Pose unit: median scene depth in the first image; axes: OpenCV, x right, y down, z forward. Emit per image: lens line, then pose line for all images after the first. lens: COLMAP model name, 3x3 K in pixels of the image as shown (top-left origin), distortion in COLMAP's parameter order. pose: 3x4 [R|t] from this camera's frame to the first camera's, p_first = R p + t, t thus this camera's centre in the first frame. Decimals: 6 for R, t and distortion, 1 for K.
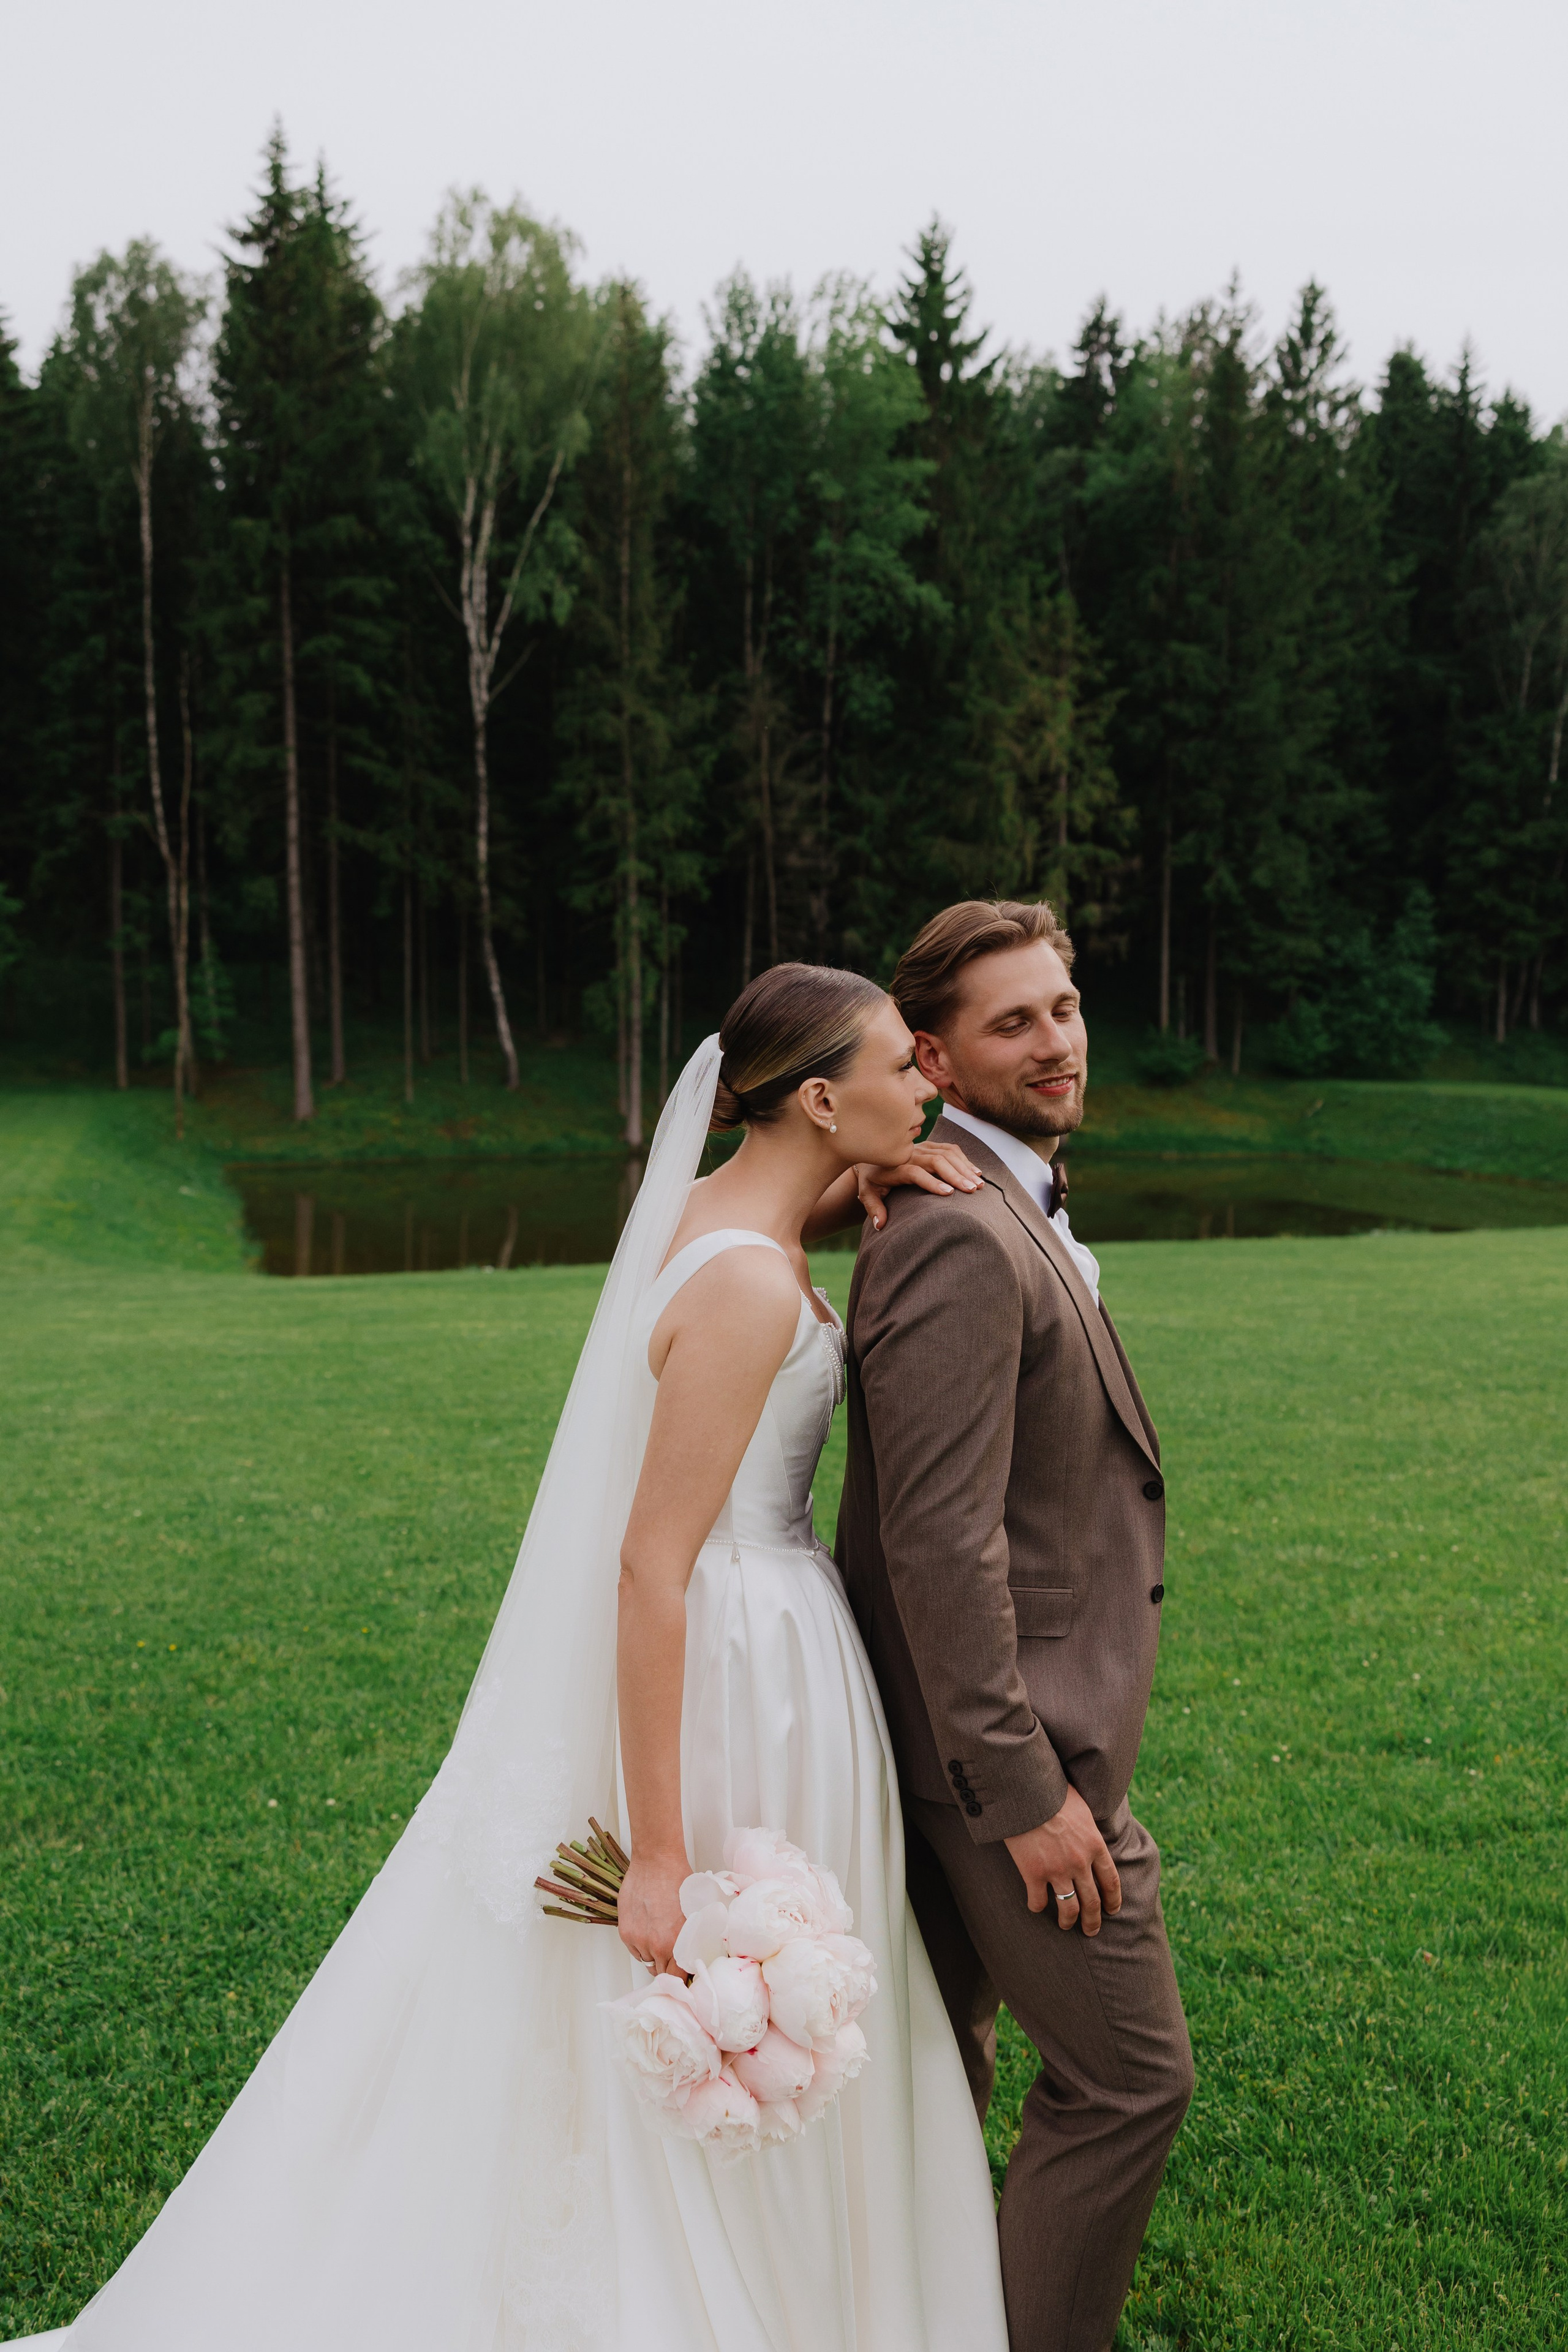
lens RADIAL K [[1856.0, 0, 748.2], [0, 1856.0, 1156.0], [0, 0, 1]] dist [-0.005480, 0.033920]
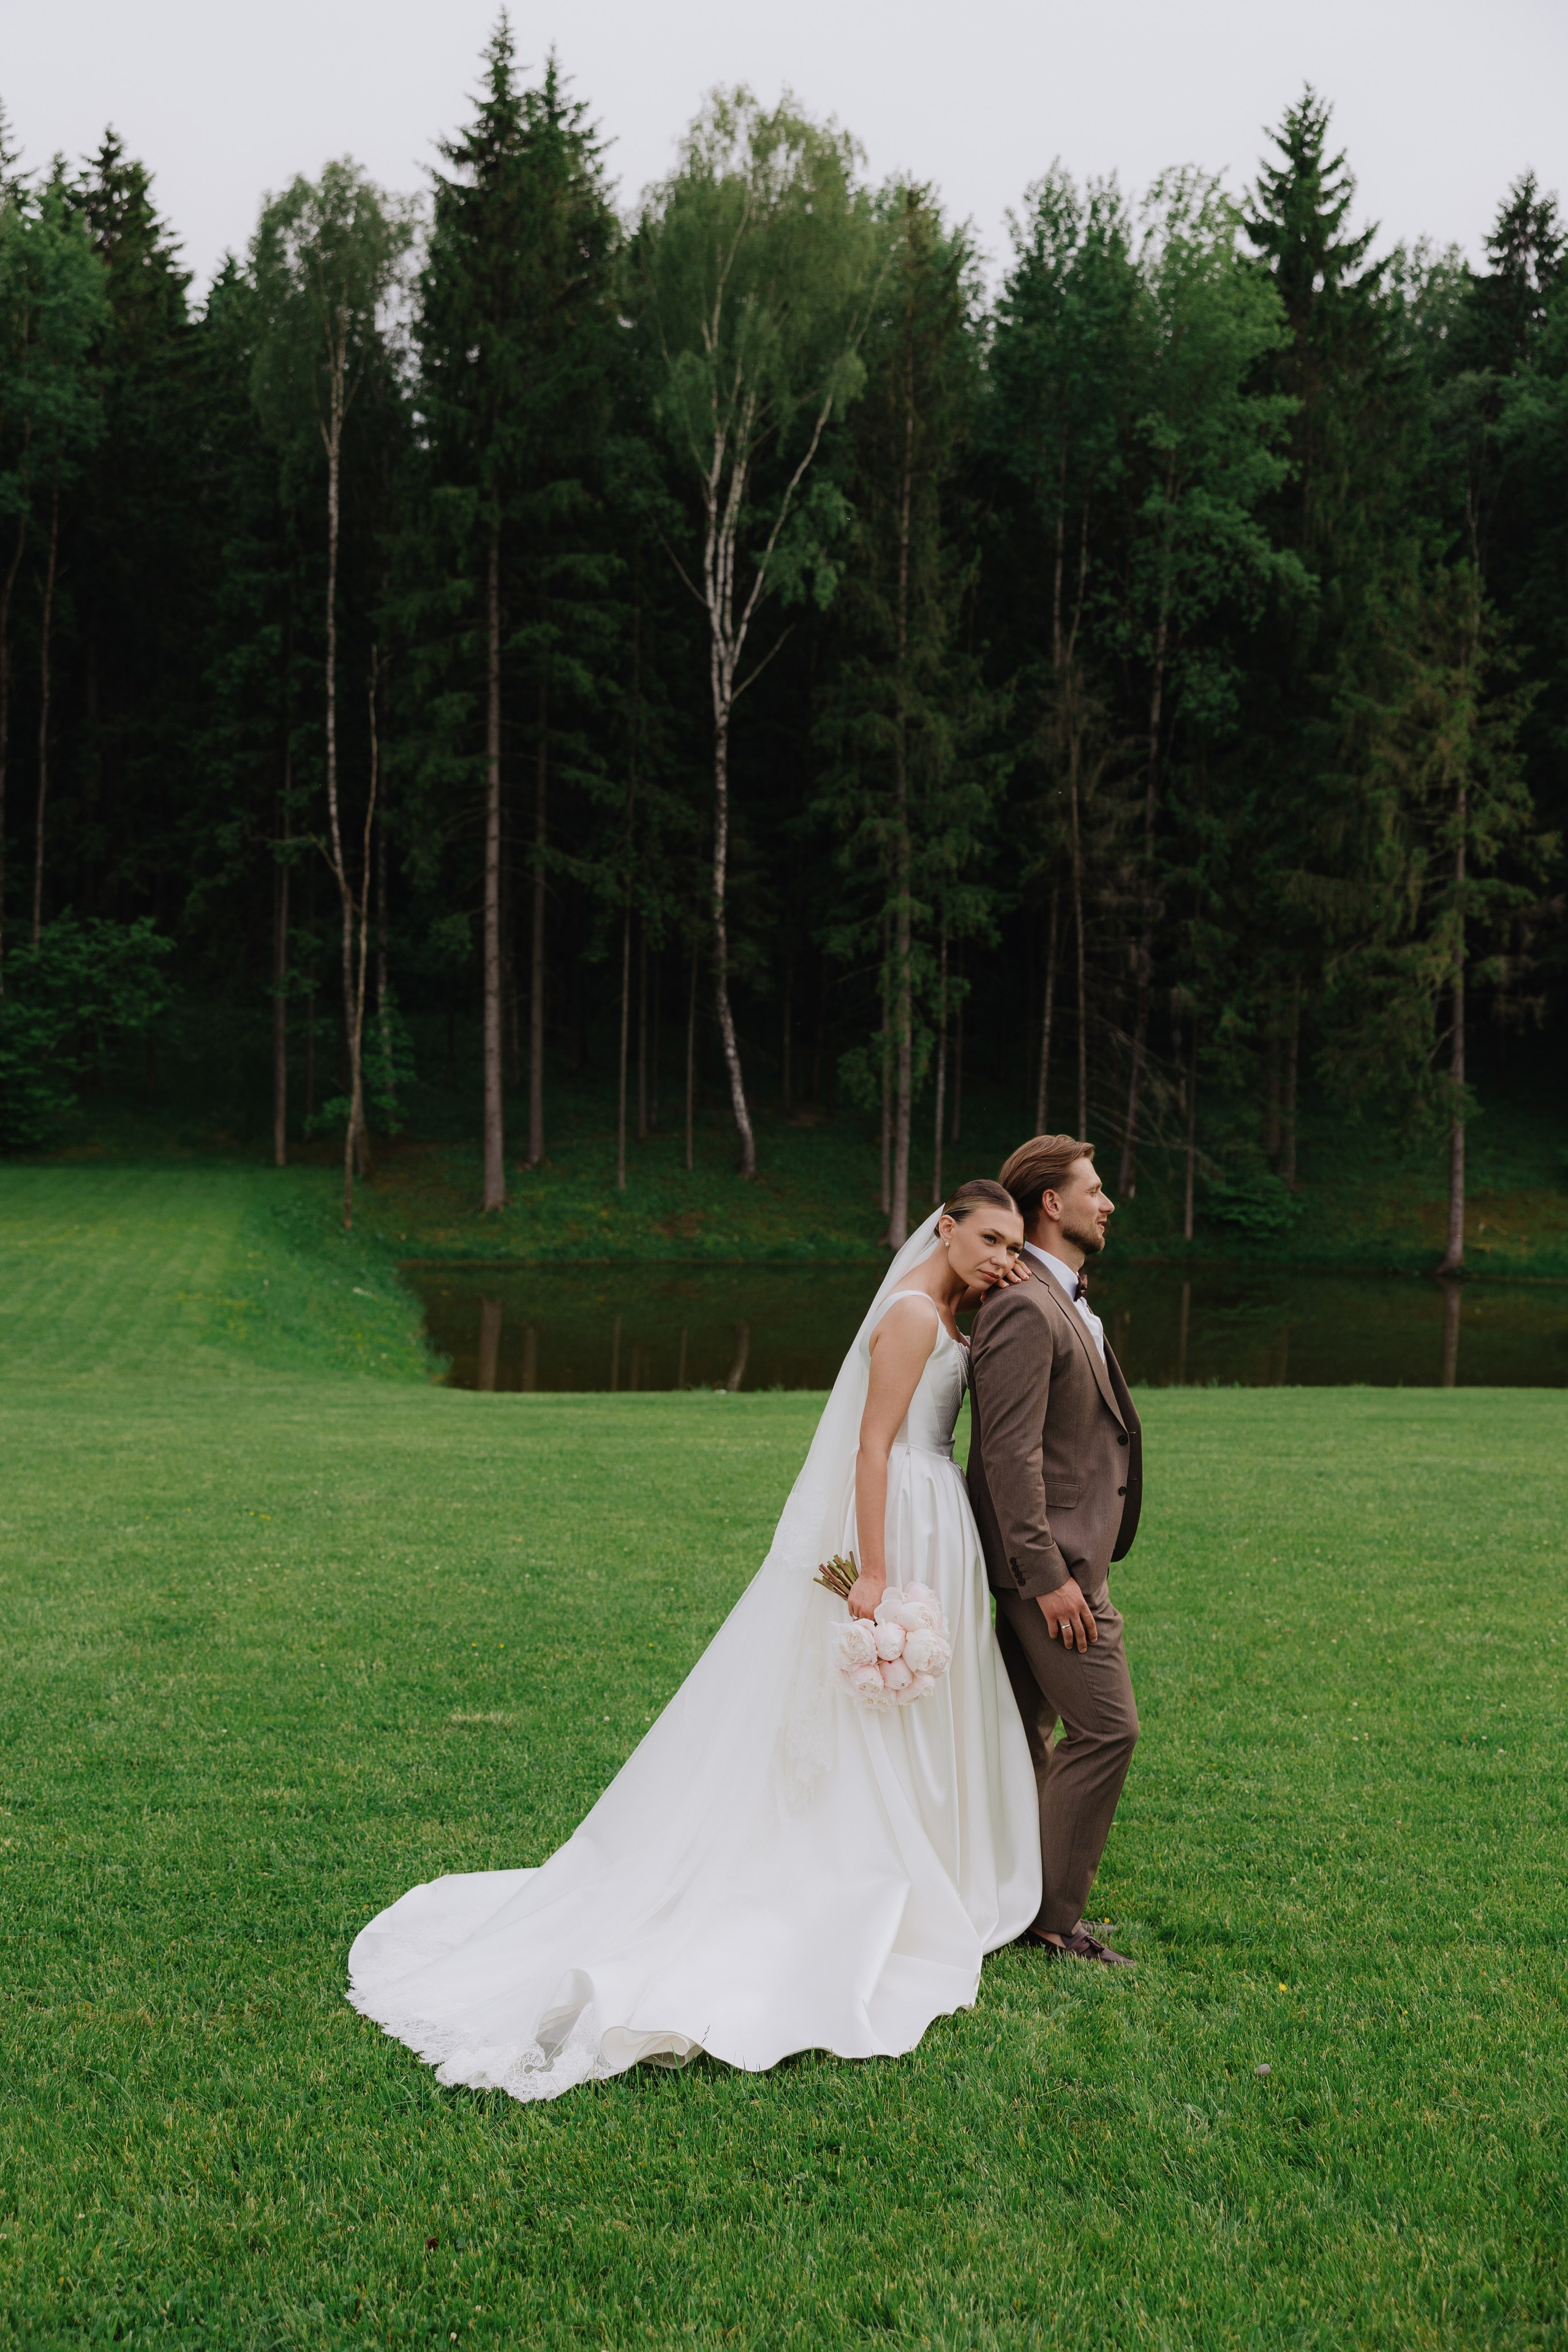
lens RADIAL K [[2431.7, 0, 724.1], [0, 2431.7, 1148.4], [0, 0, 1]] dist [0.000725, 0.000000]
pose [[0.990707, 0.022357, -0.134162, 0.003737], [-0.028729, 0.998540, -0.045746, -0.000011], [0.132944, 0.049175, 0.989903, -0.045623]]
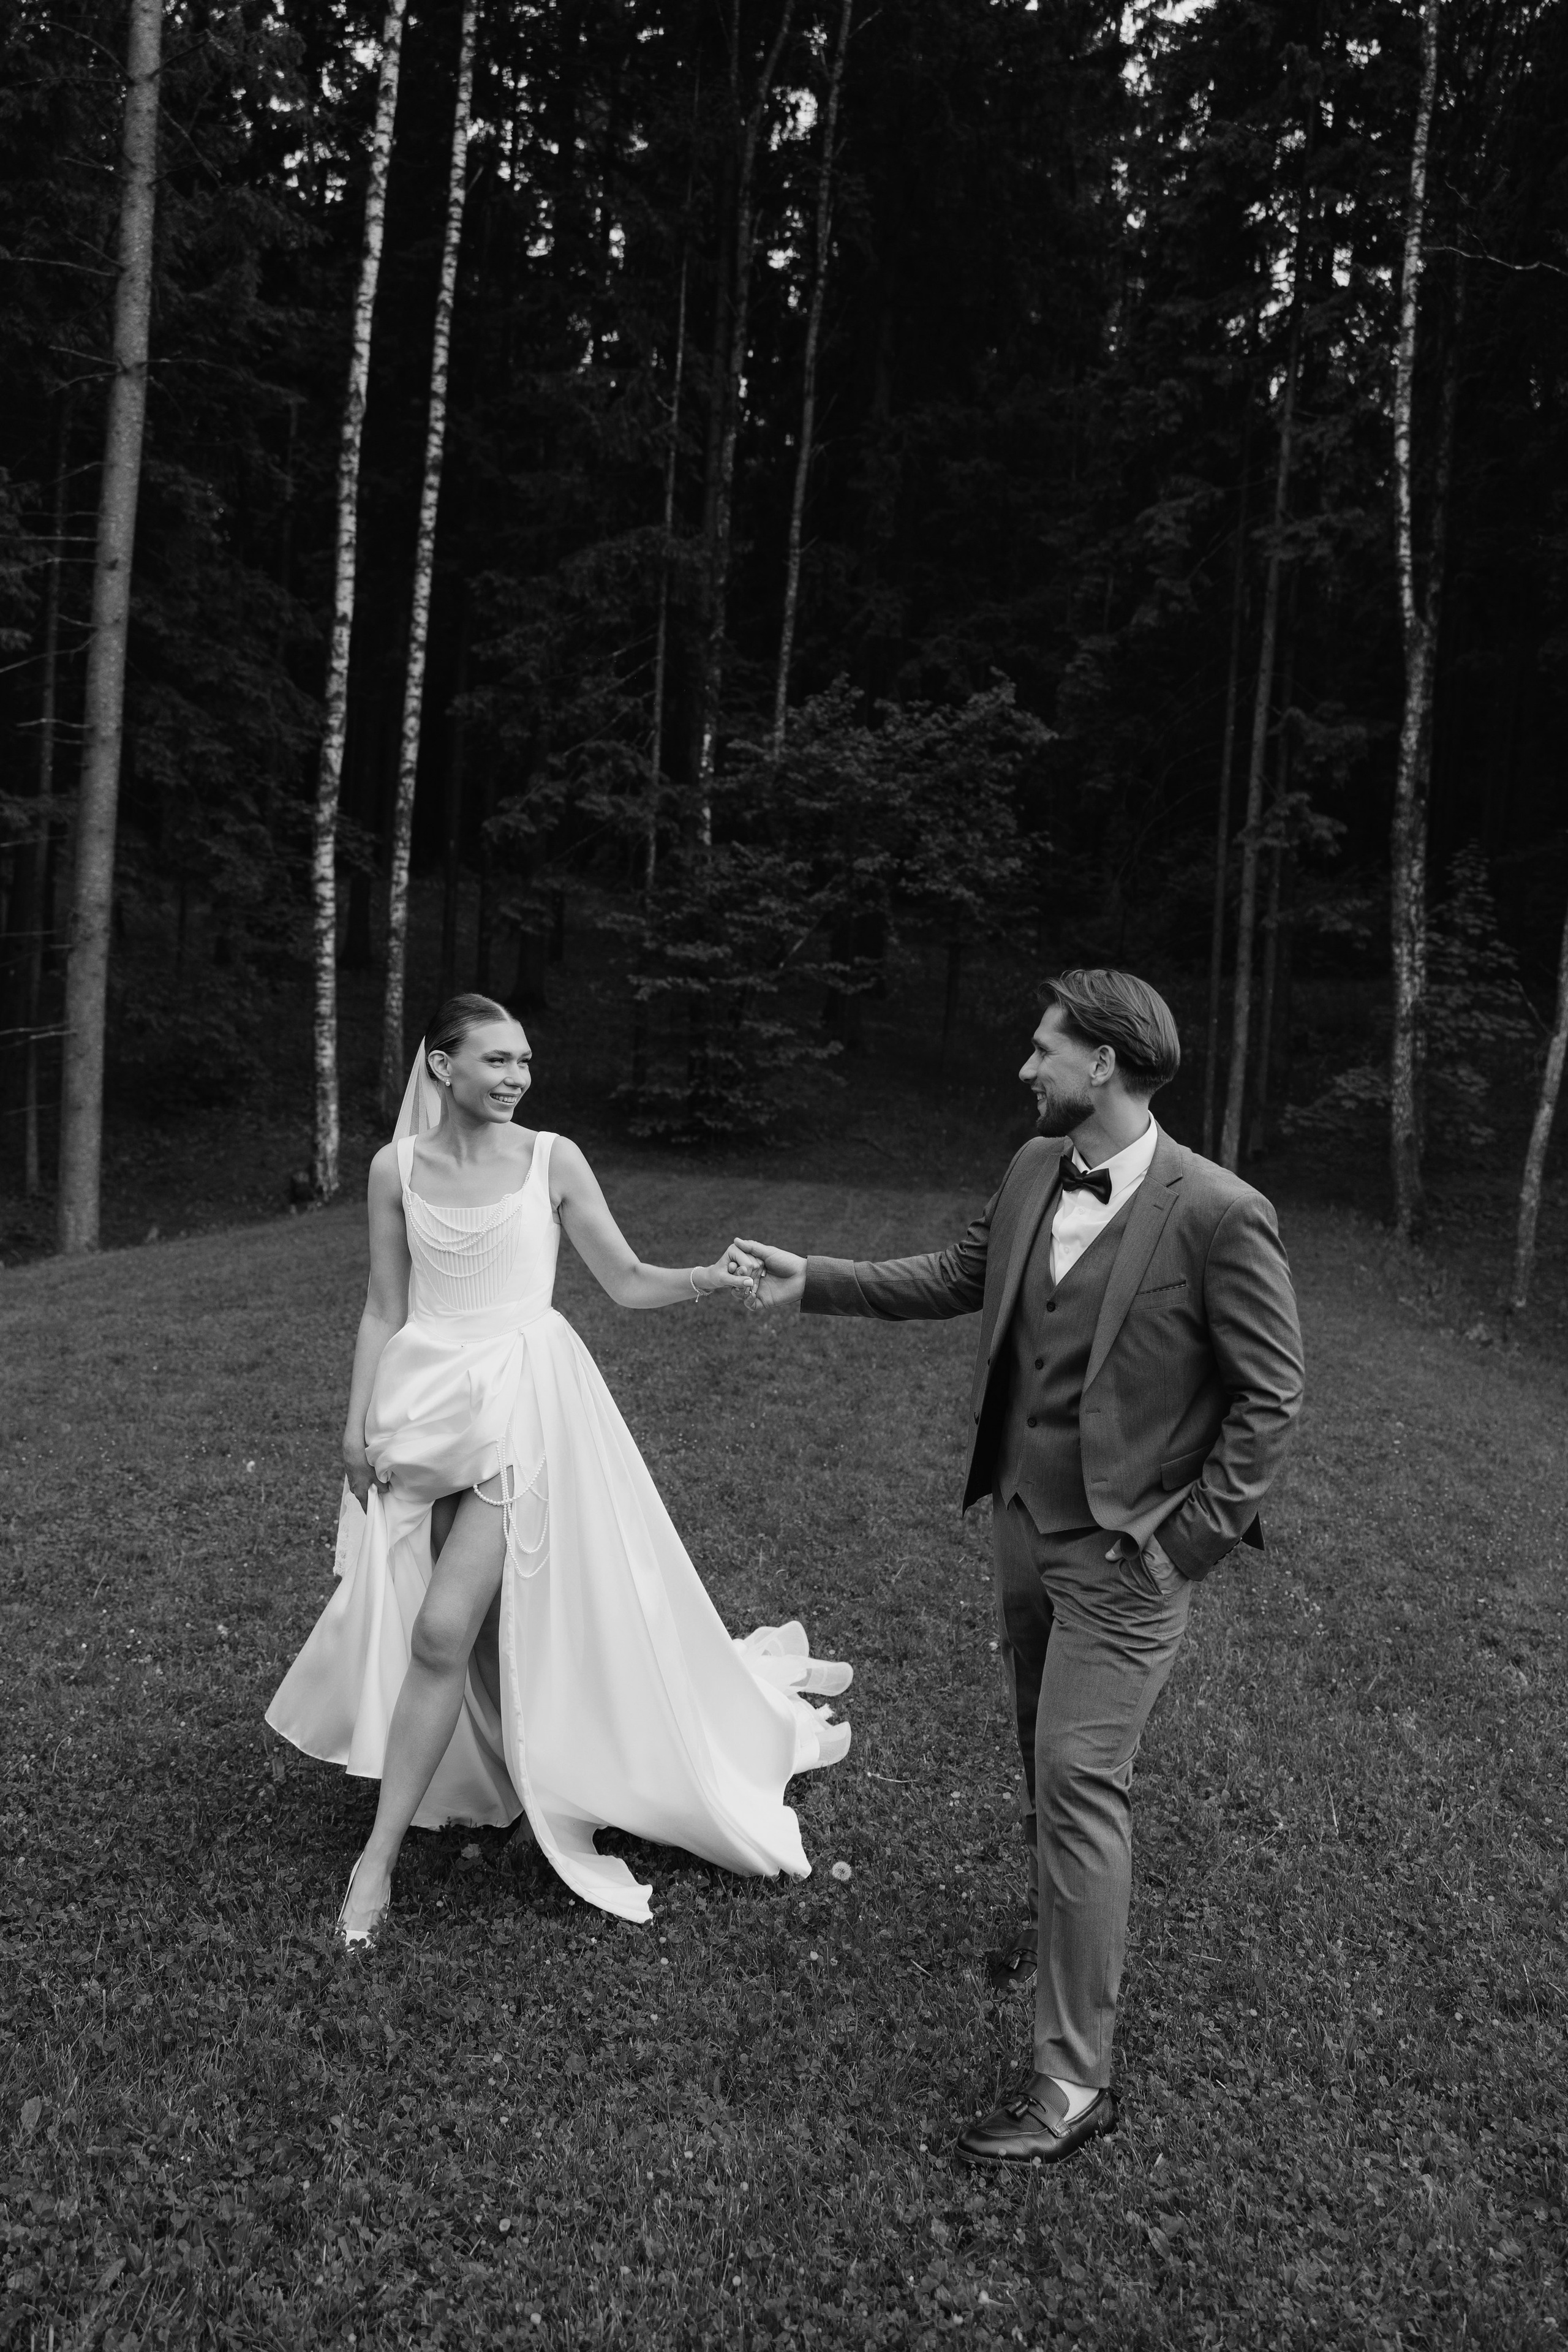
lens RADIAL K [[1939.3, 0, 755.9], [0, 1939.3, 1157.5], [0, 0, 1]] dist [-0.012000, 0.049218]
pose [[0.912475, 0.067284, -0.403563, -0.262354], [-0.091952, 0.994876, -0.042039, -0.018230], [0.398666, 0.075468, 0.913986, 0.571080]]
